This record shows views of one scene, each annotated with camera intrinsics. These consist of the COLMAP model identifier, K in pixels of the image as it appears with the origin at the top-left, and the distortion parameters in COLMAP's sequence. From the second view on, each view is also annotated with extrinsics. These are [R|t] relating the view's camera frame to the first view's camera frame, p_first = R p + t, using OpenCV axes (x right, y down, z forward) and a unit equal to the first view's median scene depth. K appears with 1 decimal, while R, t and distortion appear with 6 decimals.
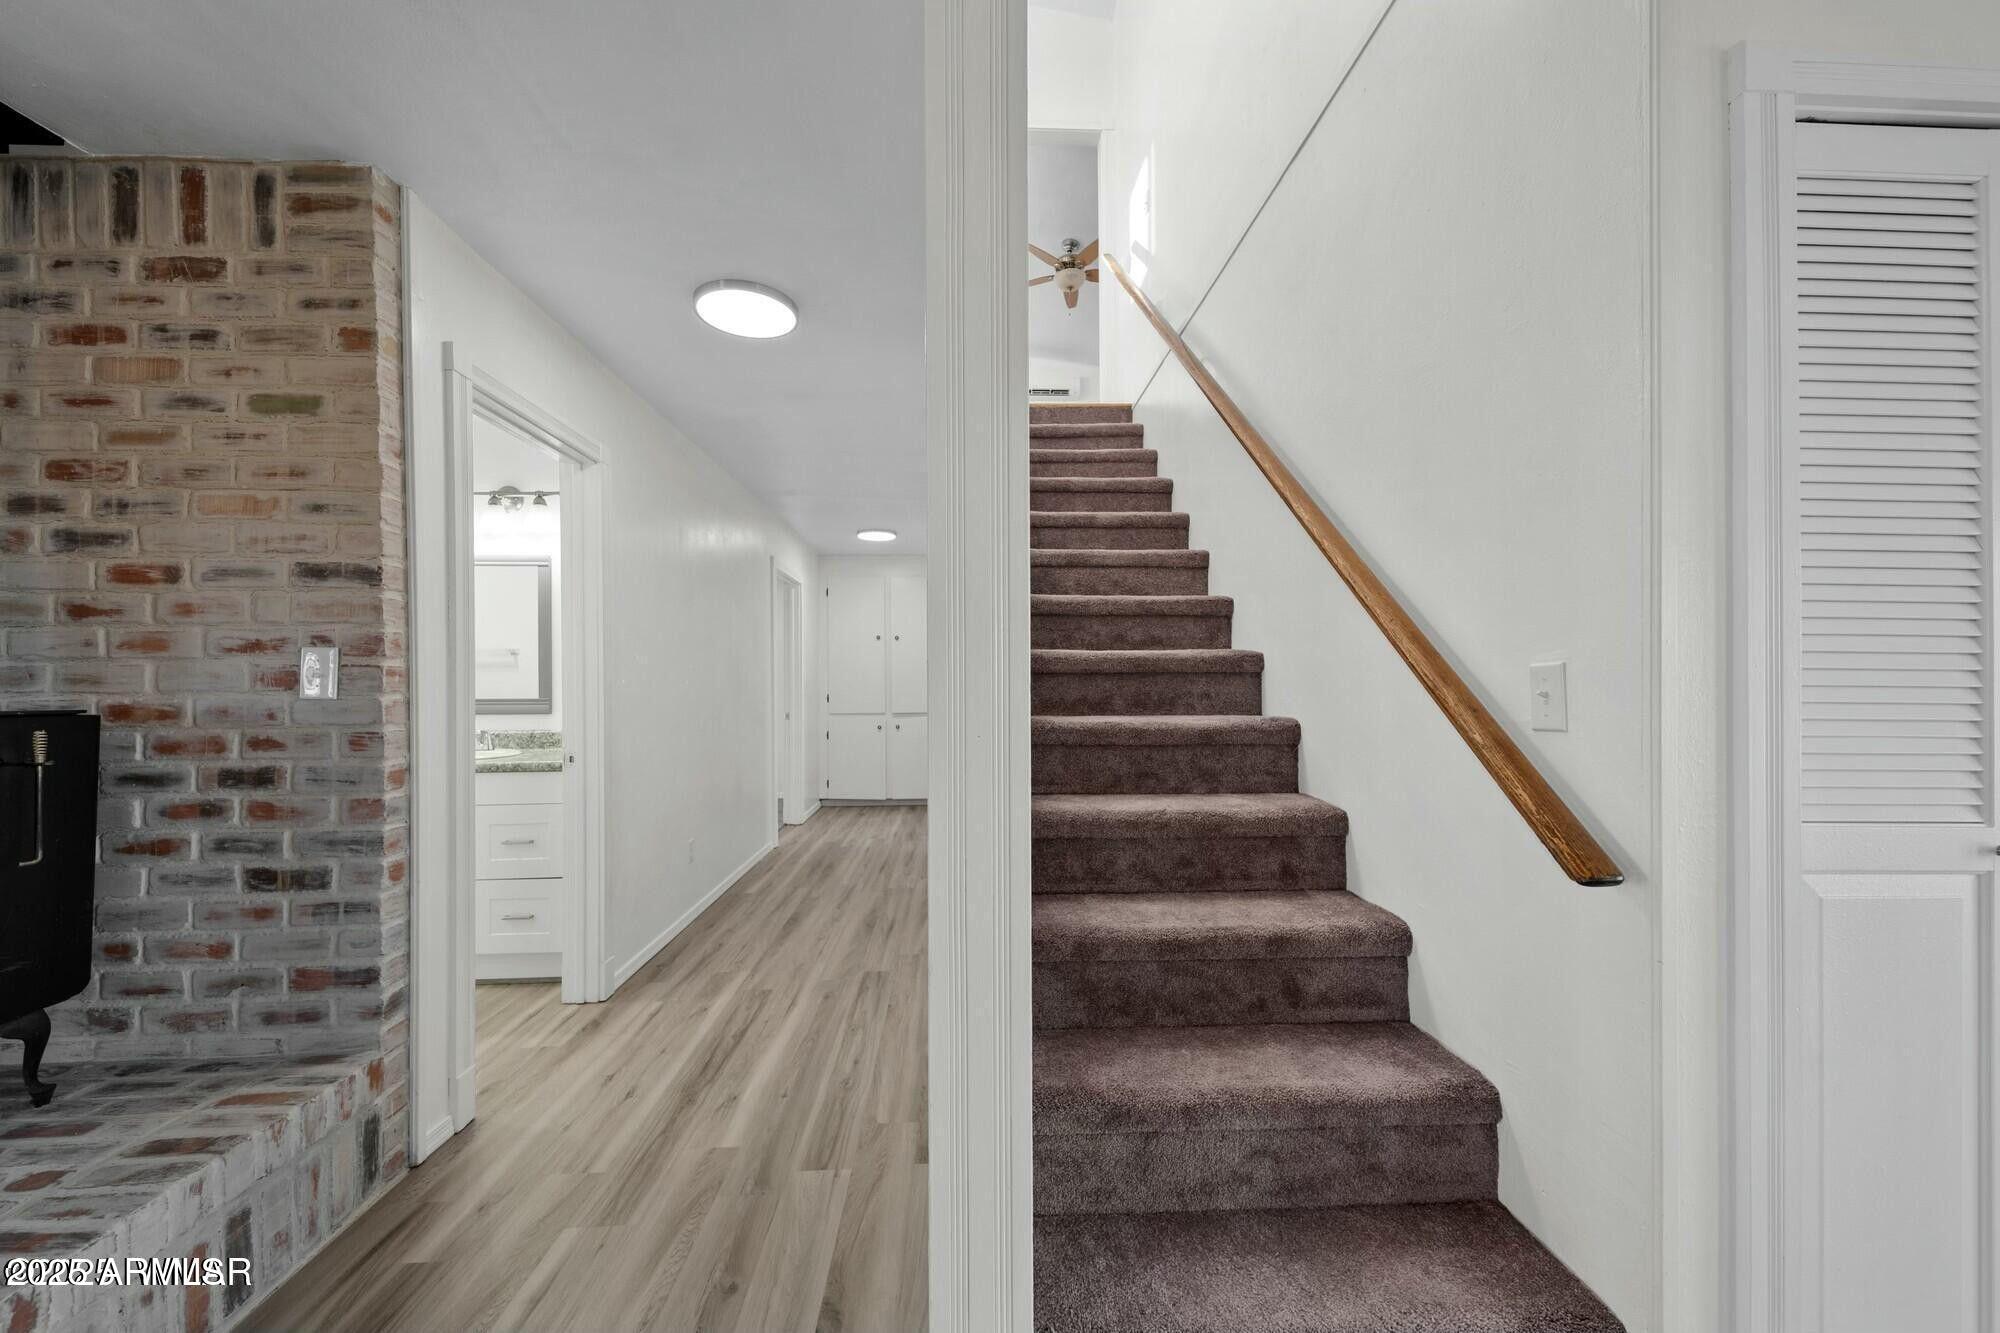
lens RADIAL K [[727.1, 0, 983.7], [0, 727.1, 682.2], [0, 0, 1]] dist [0.011907, -0.003737]
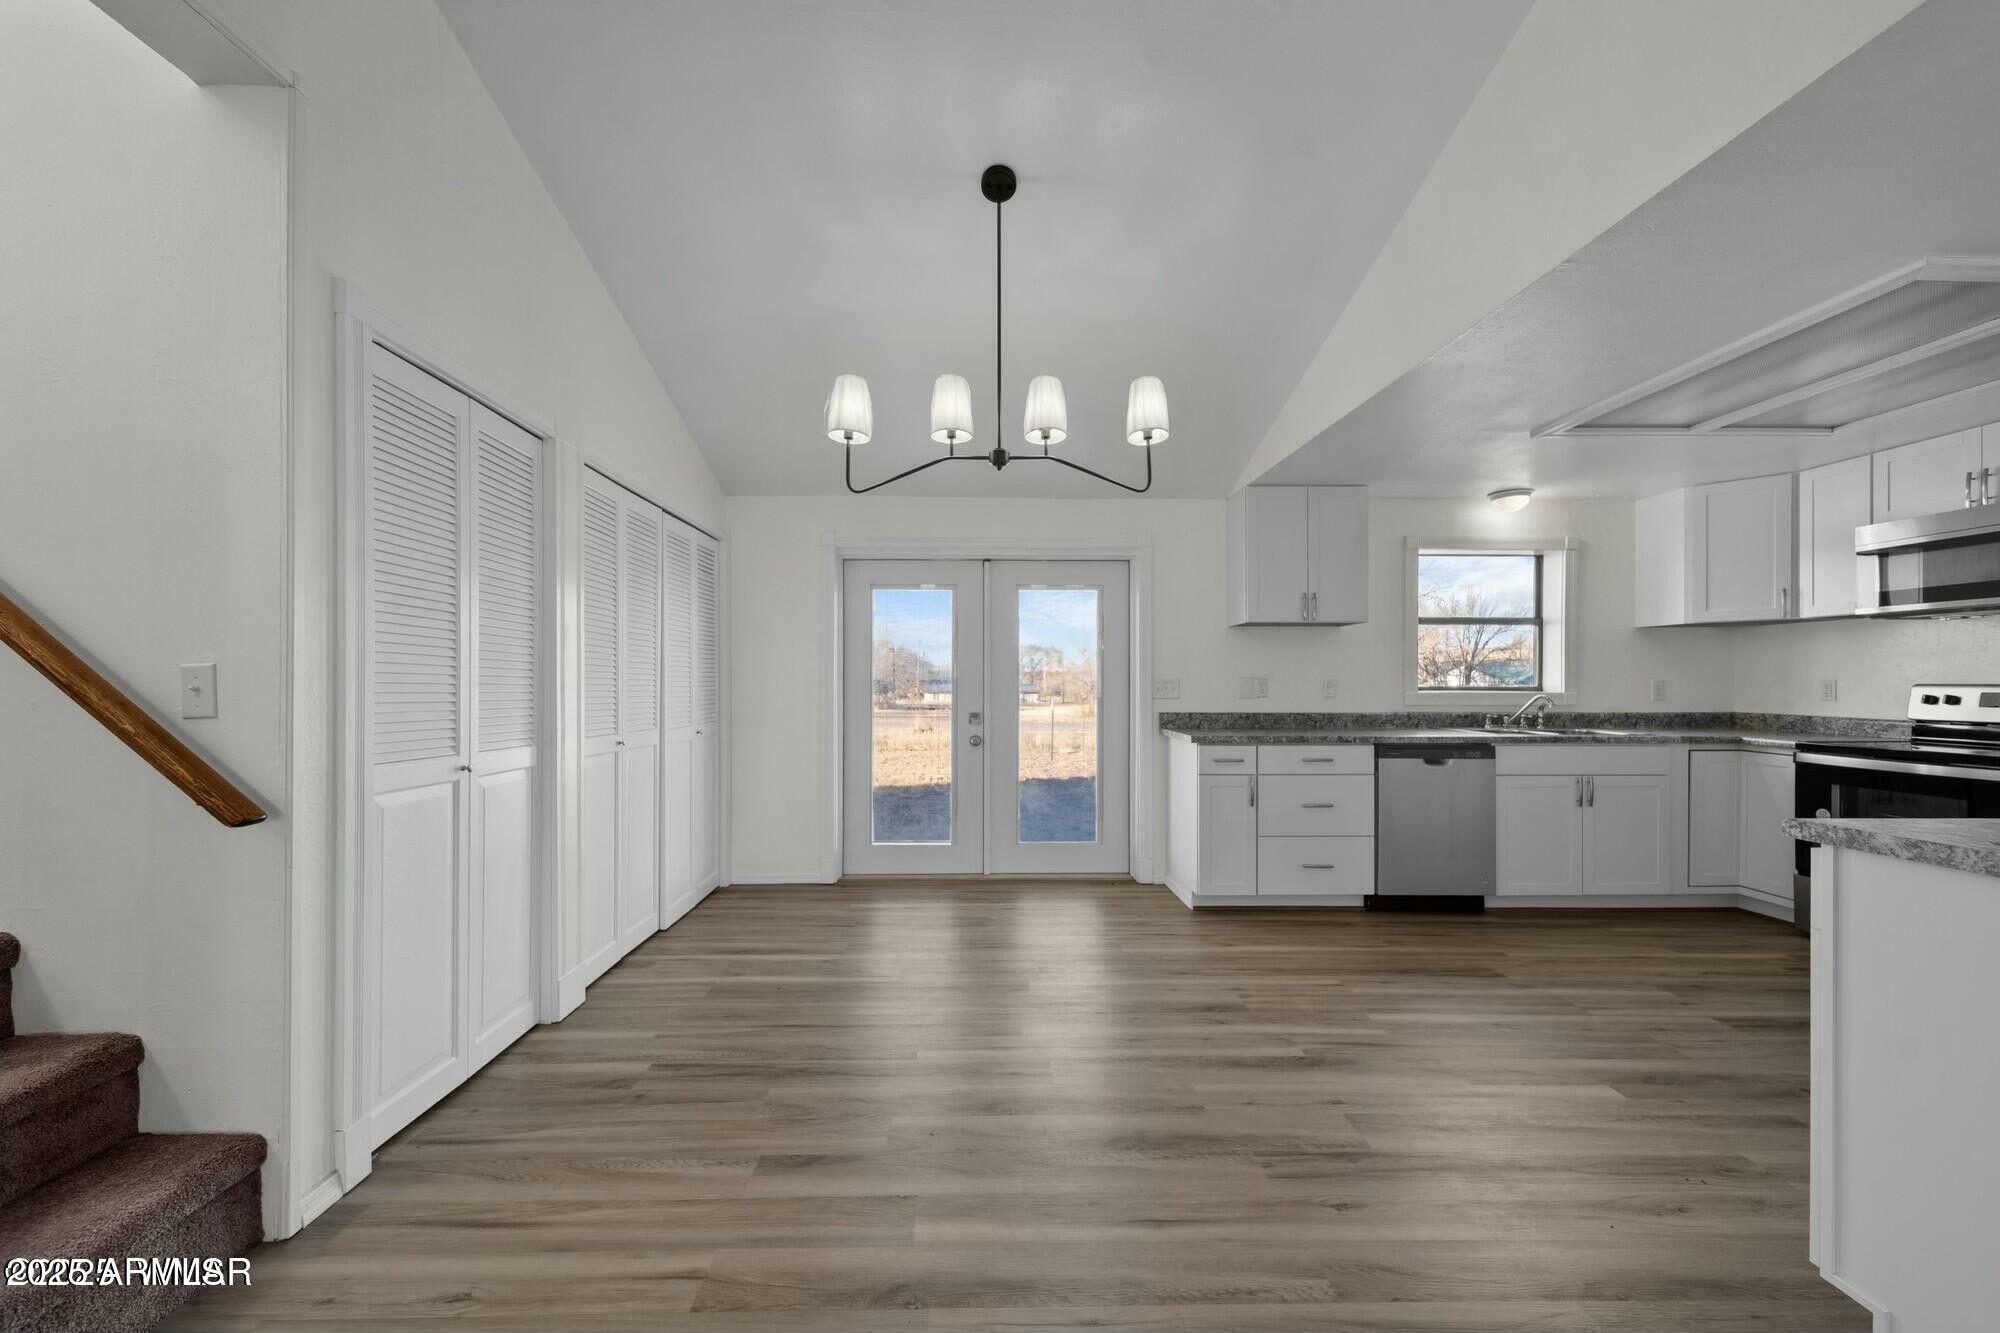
lens RADIAL K [[727.1, 0, 983.7], [0, 727.1, 682.2], [0, 0, 1]] dist [0.011907, -0.003737]
pose [[0.028445, 0.005951, 0.999578, -0.305183], [-0.002807, 0.999979, -0.005874, 0.005658], [-0.999591, -0.002639, 0.028461, -0.259578]]
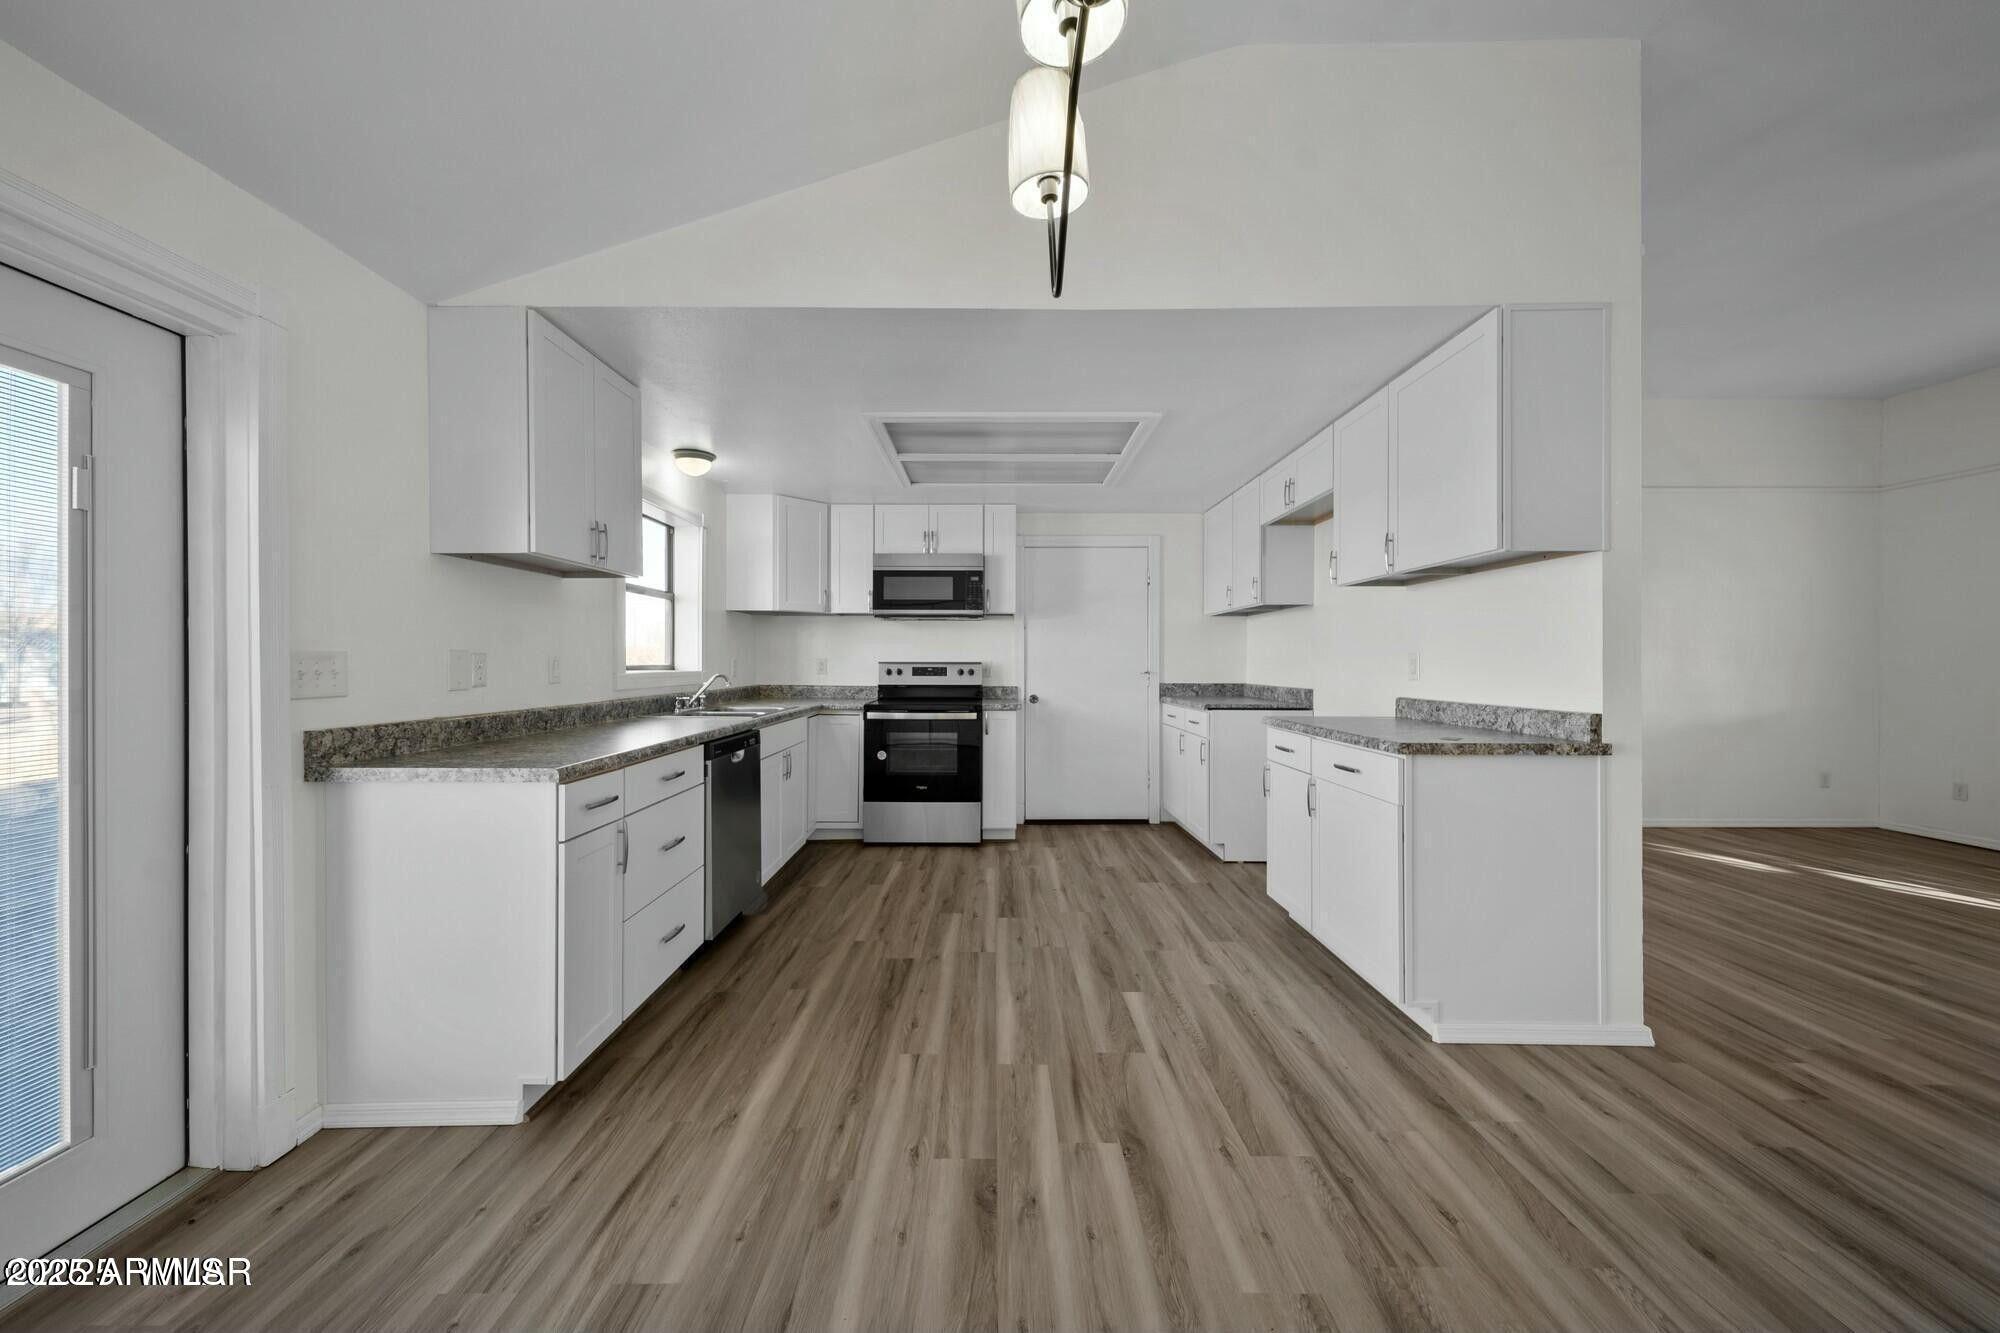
lens RADIAL K [[711.0, 0, 991.9], [0, 711.0, 673.3], [0, 0, 1]] dist [0.001023, -0.000030]
pose [[-0.998865, 0.002525, 0.047574, 1.169354], [0.003214, 0.999891, 0.014412, -0.002826], [-0.047532, 0.014548, -0.998764, 0.190750]]
